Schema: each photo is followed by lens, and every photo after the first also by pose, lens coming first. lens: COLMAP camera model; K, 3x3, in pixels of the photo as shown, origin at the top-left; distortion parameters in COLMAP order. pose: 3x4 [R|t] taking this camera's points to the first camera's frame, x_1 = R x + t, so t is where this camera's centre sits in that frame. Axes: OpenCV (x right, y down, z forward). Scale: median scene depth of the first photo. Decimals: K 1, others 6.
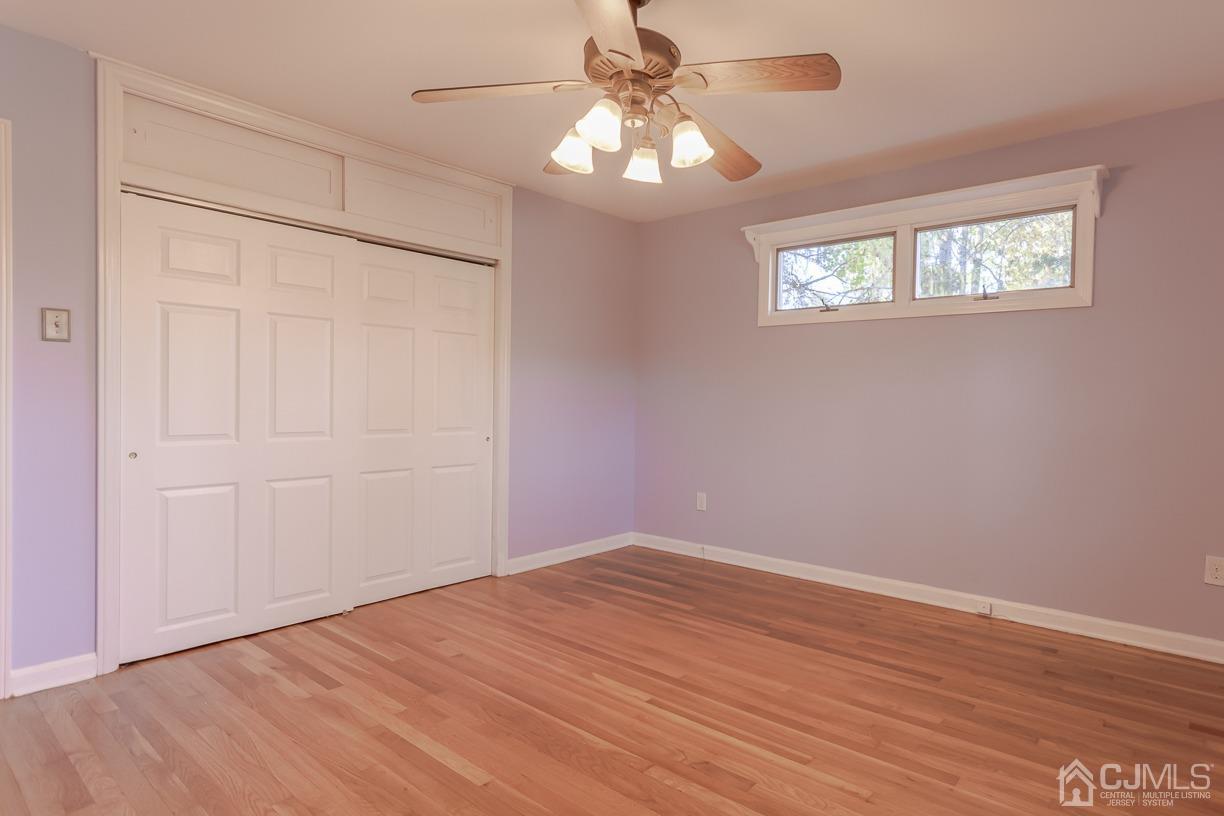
lens RADIAL K [[583.4, 0, 605.2], [0, 583.4, 389.7], [0, 0, 1]] dist [0.003103, 0.000838]
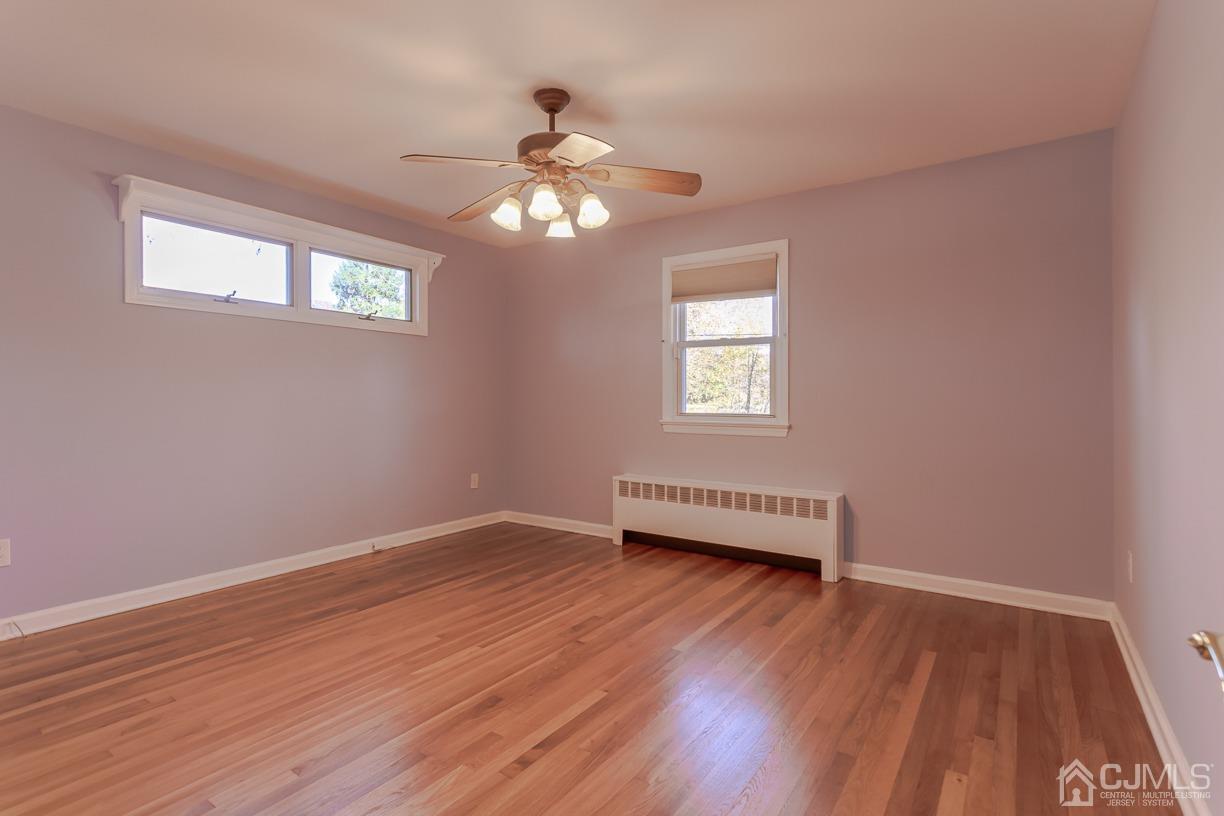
lens RADIAL K [[583.4, 0, 605.2], [0, 583.4, 389.7], [0, 0, 1]] dist [0.003103, 0.000838]
pose [[-0.028626, -0.002676, 0.999587, -0.812129], [-0.014580, 0.999891, 0.002259, -0.004672], [-0.999484, -0.014509, -0.028662, 0.559862]]
